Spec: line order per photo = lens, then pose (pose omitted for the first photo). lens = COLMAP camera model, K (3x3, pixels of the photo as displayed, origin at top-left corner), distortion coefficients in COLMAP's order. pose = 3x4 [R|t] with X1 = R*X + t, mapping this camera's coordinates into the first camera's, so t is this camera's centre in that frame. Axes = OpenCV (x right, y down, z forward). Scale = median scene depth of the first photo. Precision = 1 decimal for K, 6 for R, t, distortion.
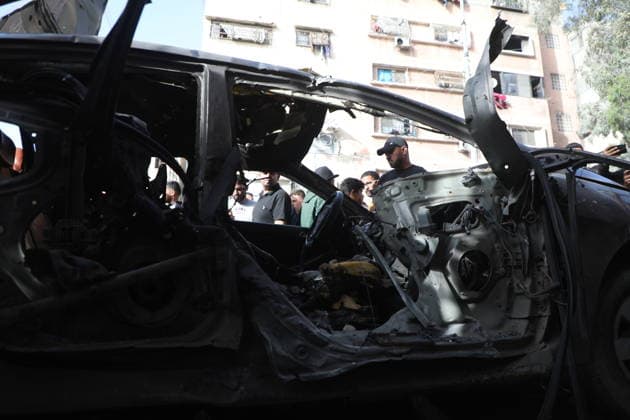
lens RADIAL K [[438.3, 0, 308.9], [0, 438.3, 210.9], [0, 0, 1]] dist [-0.073489, 0.039284]
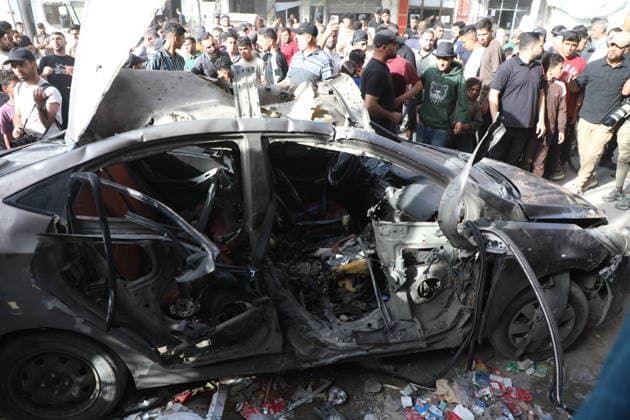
lens RADIAL K [[438.3, 0, 308.9], [0, 438.3, 210.9], [0, 0, 1]] dist [-0.073489, 0.039284]
pose [[0.995310, 0.055815, -0.079016, 0.062997], [0.003168, 0.797531, 0.603269, -1.055886], [0.096689, -0.600690, 0.793614, -0.116389]]
